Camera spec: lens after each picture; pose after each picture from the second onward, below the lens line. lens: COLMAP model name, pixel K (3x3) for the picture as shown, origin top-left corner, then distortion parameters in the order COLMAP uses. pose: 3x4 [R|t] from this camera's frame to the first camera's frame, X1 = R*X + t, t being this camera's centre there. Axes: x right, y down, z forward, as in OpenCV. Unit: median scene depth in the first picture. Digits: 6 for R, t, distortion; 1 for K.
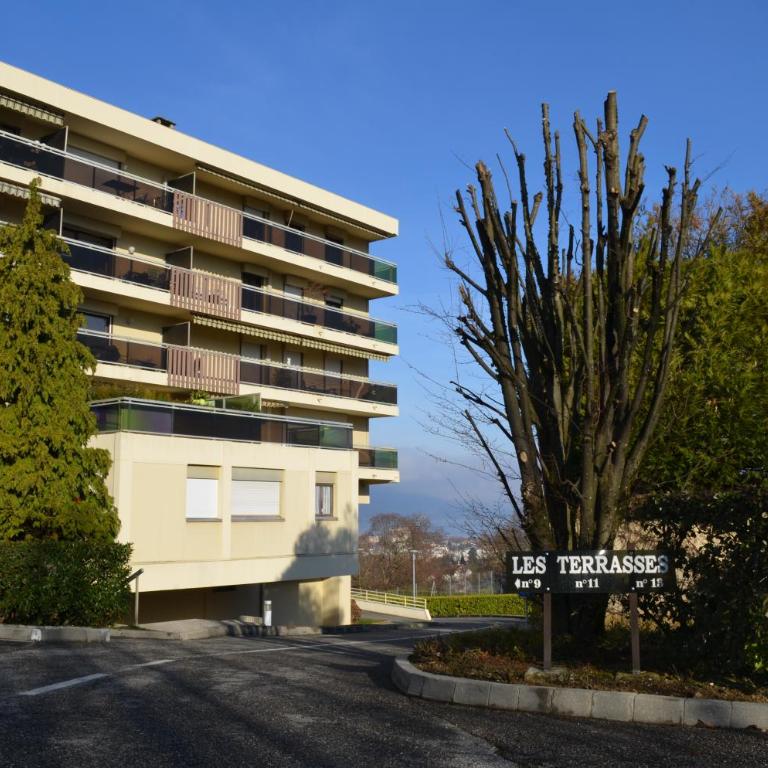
lens RADIAL K [[934.2, 0, 384.0], [0, 934.2, 384.0], [0, 0, 1]] dist [-0.052067, -0.023778]
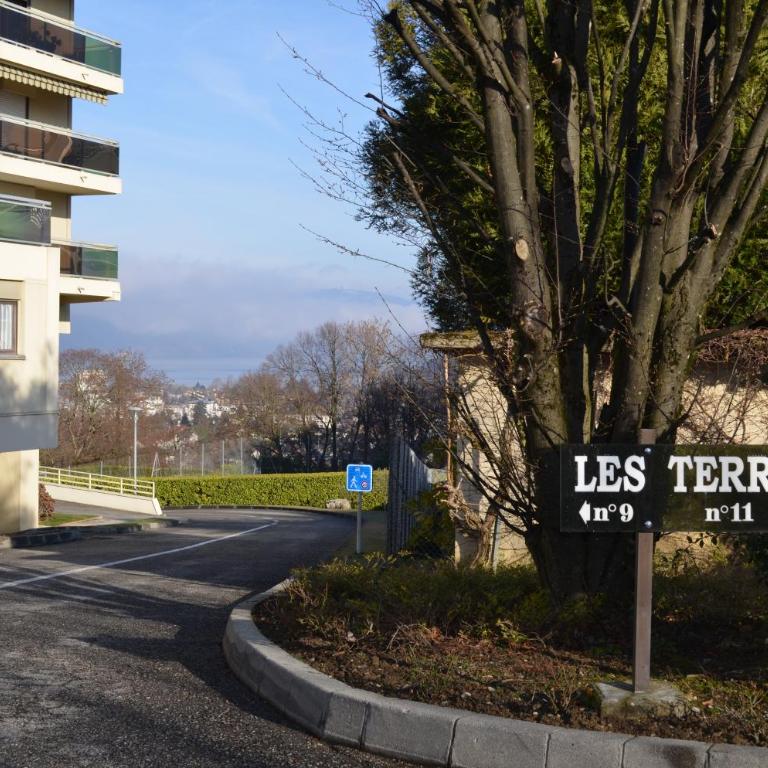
lens RADIAL K [[1392.3, 0, 384.0], [0, 1392.3, 384.0], [0, 0, 1]] dist [-0.001107, -0.198524]
pose [[0.974982, 0.013439, 0.221877, -0.089928], [-0.048843, 0.986728, 0.154863, 0.037591], [-0.216851, -0.161826, 0.962698, 0.287035]]
